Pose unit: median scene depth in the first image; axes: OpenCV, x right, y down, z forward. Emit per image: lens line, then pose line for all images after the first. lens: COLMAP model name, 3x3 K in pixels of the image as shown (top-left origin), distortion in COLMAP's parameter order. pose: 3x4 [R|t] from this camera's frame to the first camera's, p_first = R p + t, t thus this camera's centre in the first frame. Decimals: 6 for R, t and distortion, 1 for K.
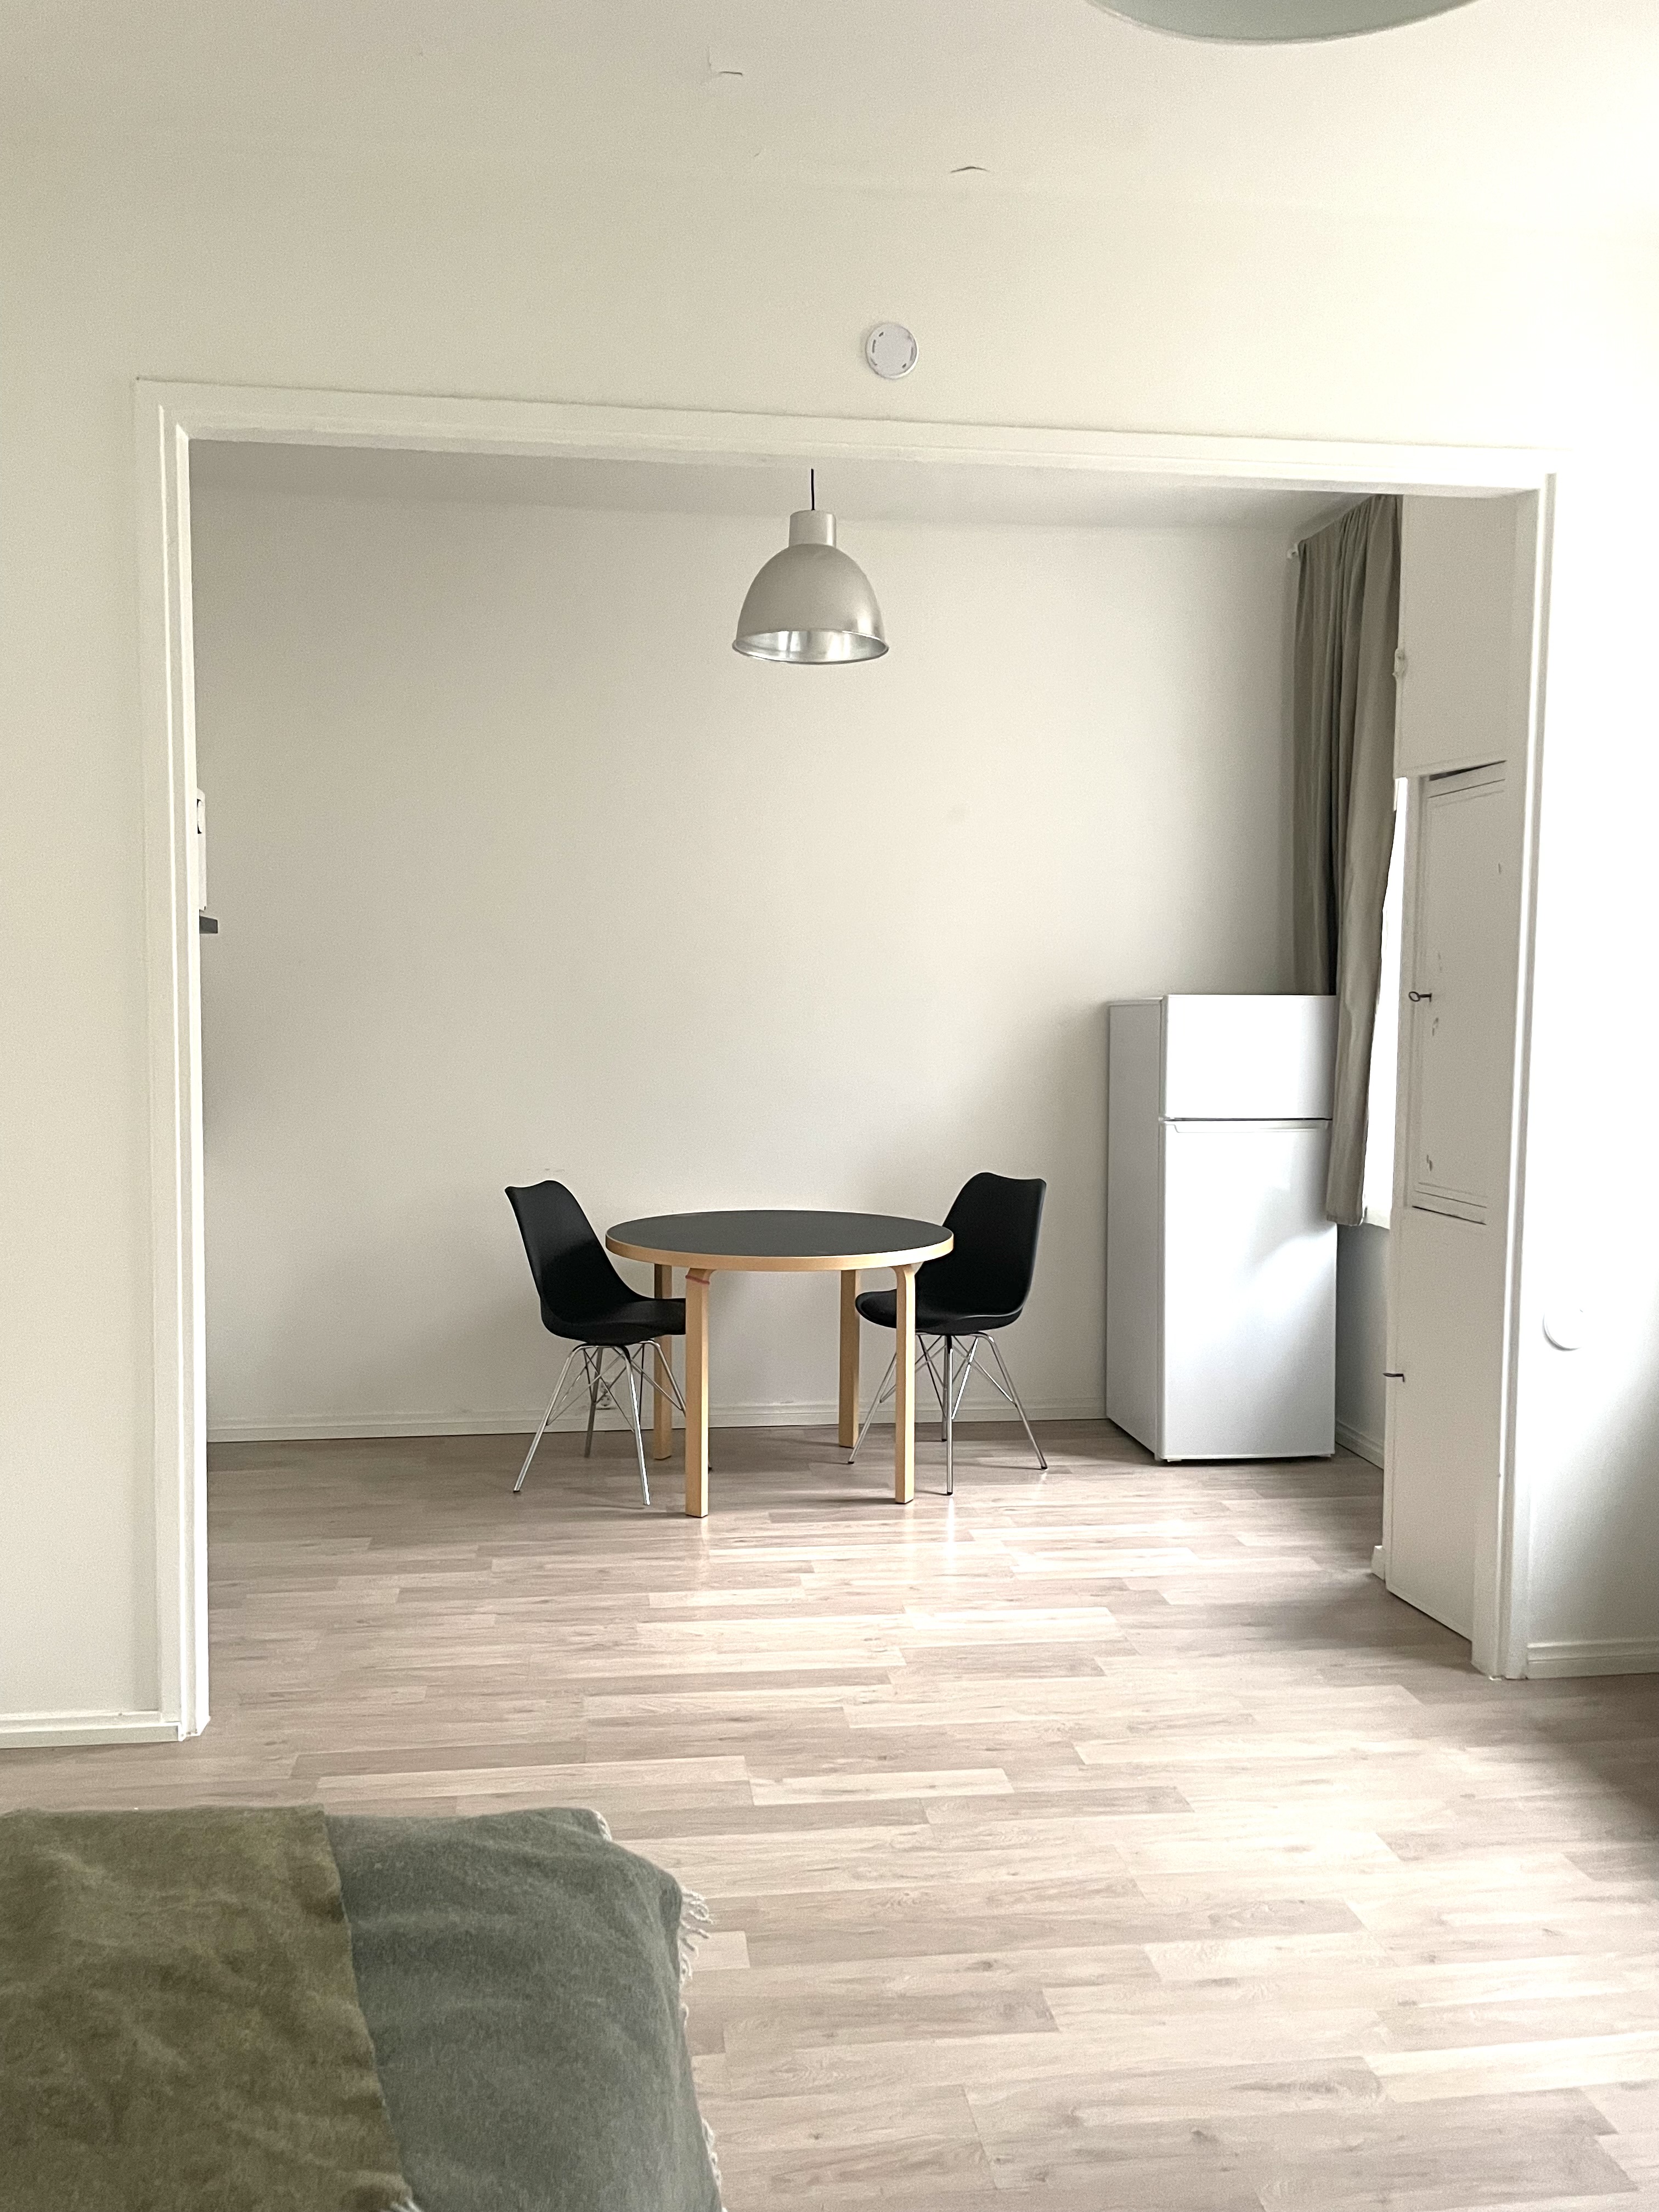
lens RADIAL K [[1665.8, 0, 816.5], [0, 1665.8, 1096.3], [0, 0, 1]] dist [0.105994, -0.150490]
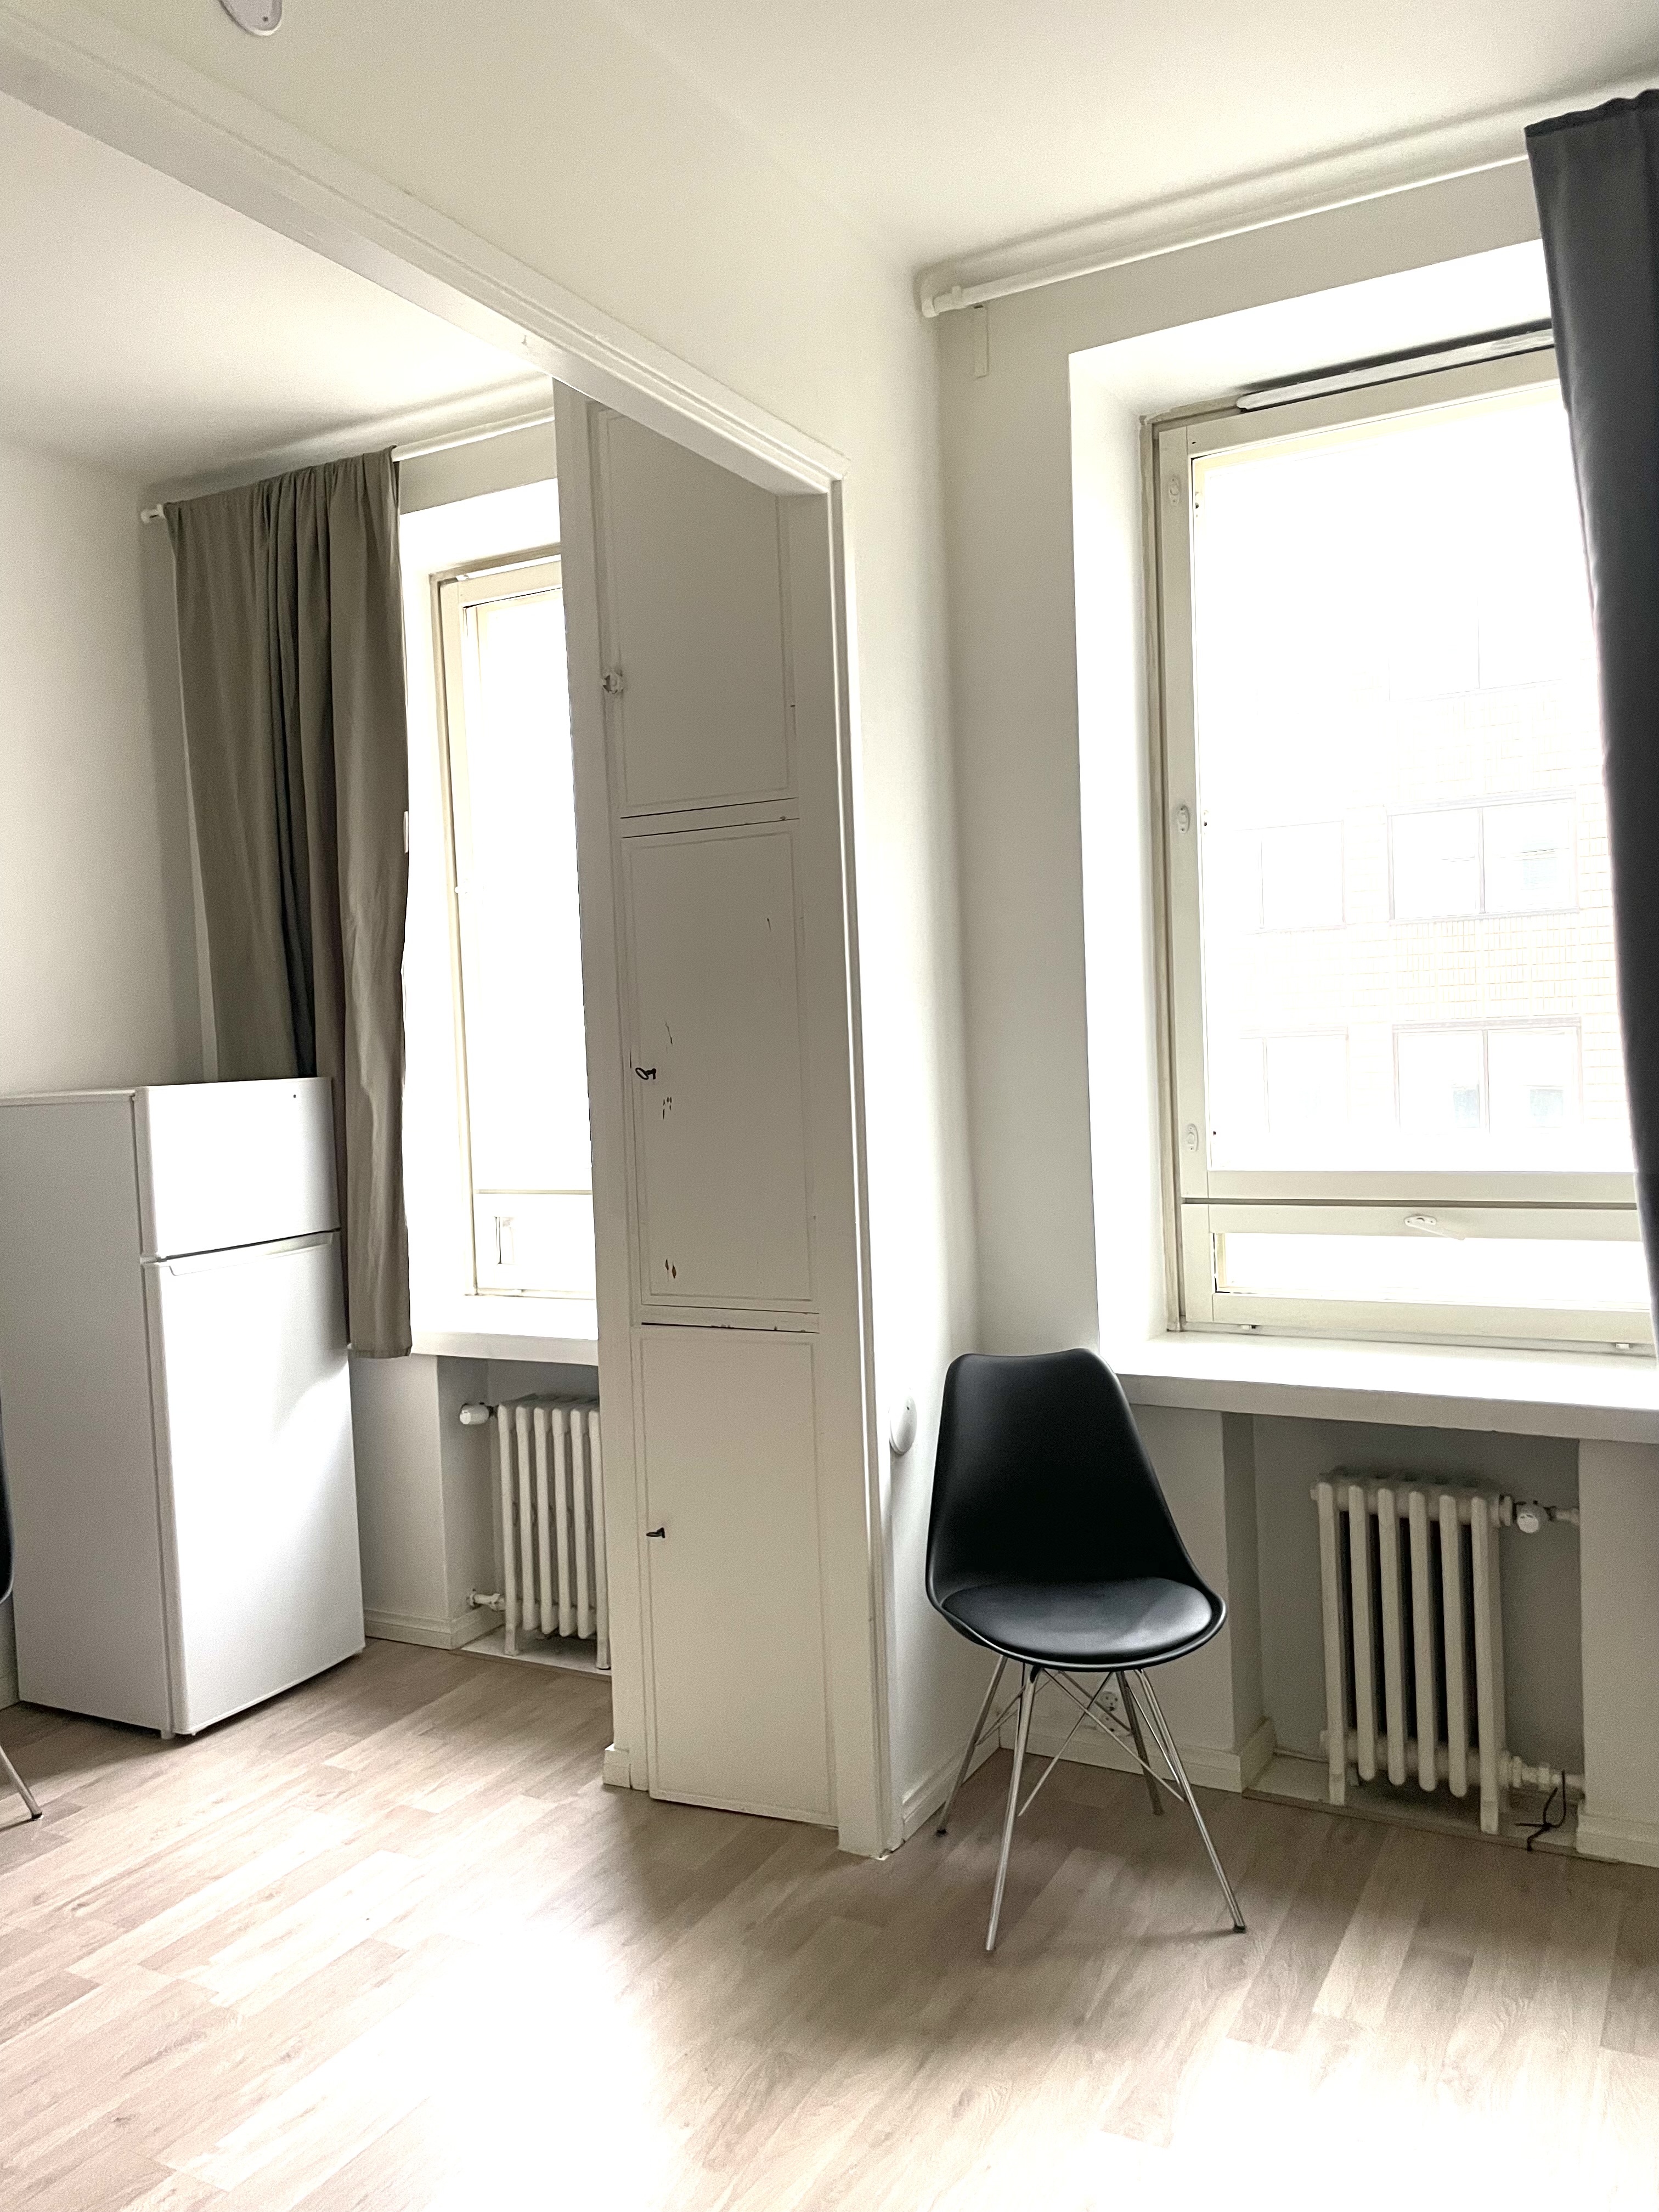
lens RADIAL K [[1665.8, 0, 816.5], [0, 1665.8, 1096.3], [0, 0, 1]] dist [0.105994, -0.150490]
pose [[0.588509, -0.057735, 0.806426, -0.209457], [0.088256, 0.996074, 0.006906, -0.036959], [-0.803659, 0.067107, 0.591294, 0.354379]]
